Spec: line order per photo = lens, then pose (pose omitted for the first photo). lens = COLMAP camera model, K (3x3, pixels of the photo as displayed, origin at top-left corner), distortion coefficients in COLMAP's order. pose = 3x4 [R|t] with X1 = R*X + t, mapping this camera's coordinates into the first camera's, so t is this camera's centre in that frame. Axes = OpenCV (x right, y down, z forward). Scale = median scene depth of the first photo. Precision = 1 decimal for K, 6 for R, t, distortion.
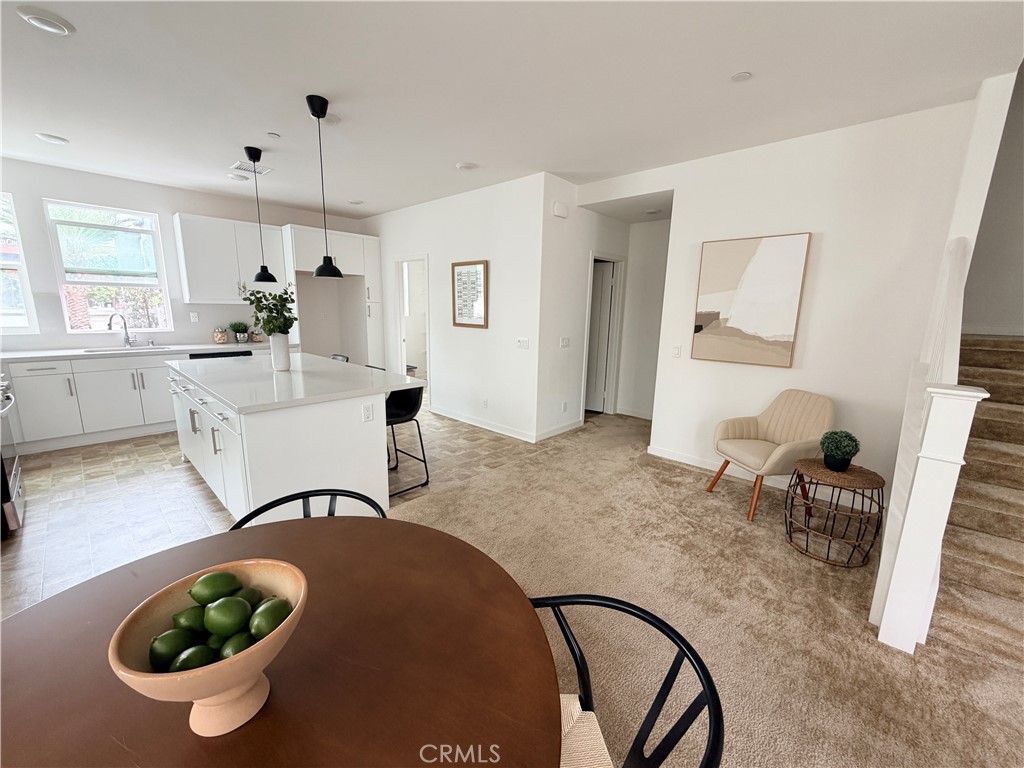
lens RADIAL K [[408.7, 0, 511.8], [0, 408.7, 384.5], [0, 0, 1]] dist [-0.004006, 0.000588]
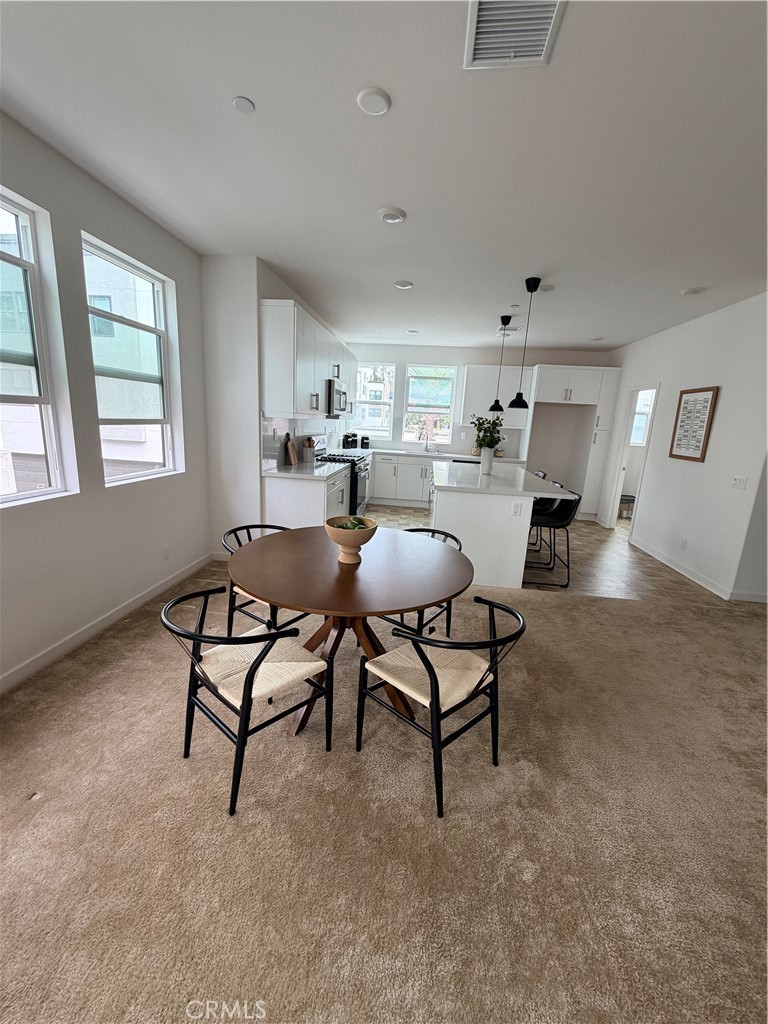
lens RADIAL K [[408.7, 0, 377.3], [0, 408.7, 508.6], [0, 0, 1]] dist [-0.004006, 0.000588]
pose [[0.583361, 0.183908, -0.791118, 0.272054], [-0.192225, 0.977617, 0.085519, 0.025306], [0.789138, 0.102185, 0.605656, -0.105362]]
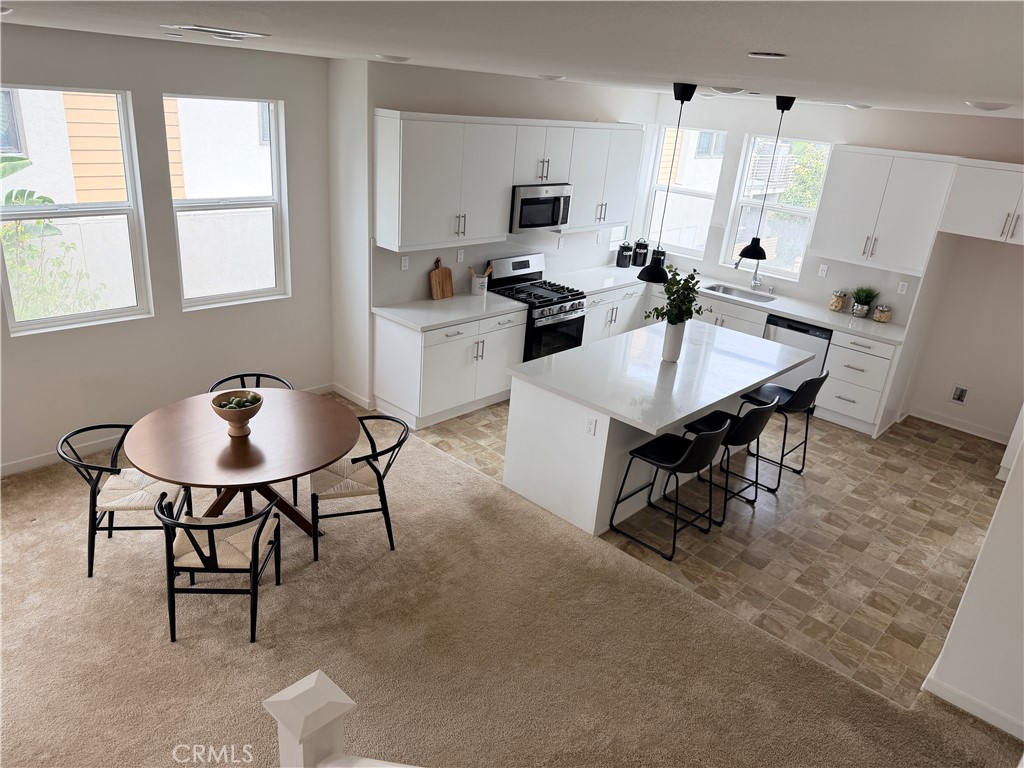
lens RADIAL K [[719.3, 0, 515.1], [0, 719.3, 378.7], [0, 0, 1]] dist [0.032040, -0.001441]
pose [[-0.006027, 0.342476, -0.939507, 0.723785], [-0.266884, 0.904895, 0.331570, -0.329404], [0.963710, 0.252738, 0.085947, 0.410356]]
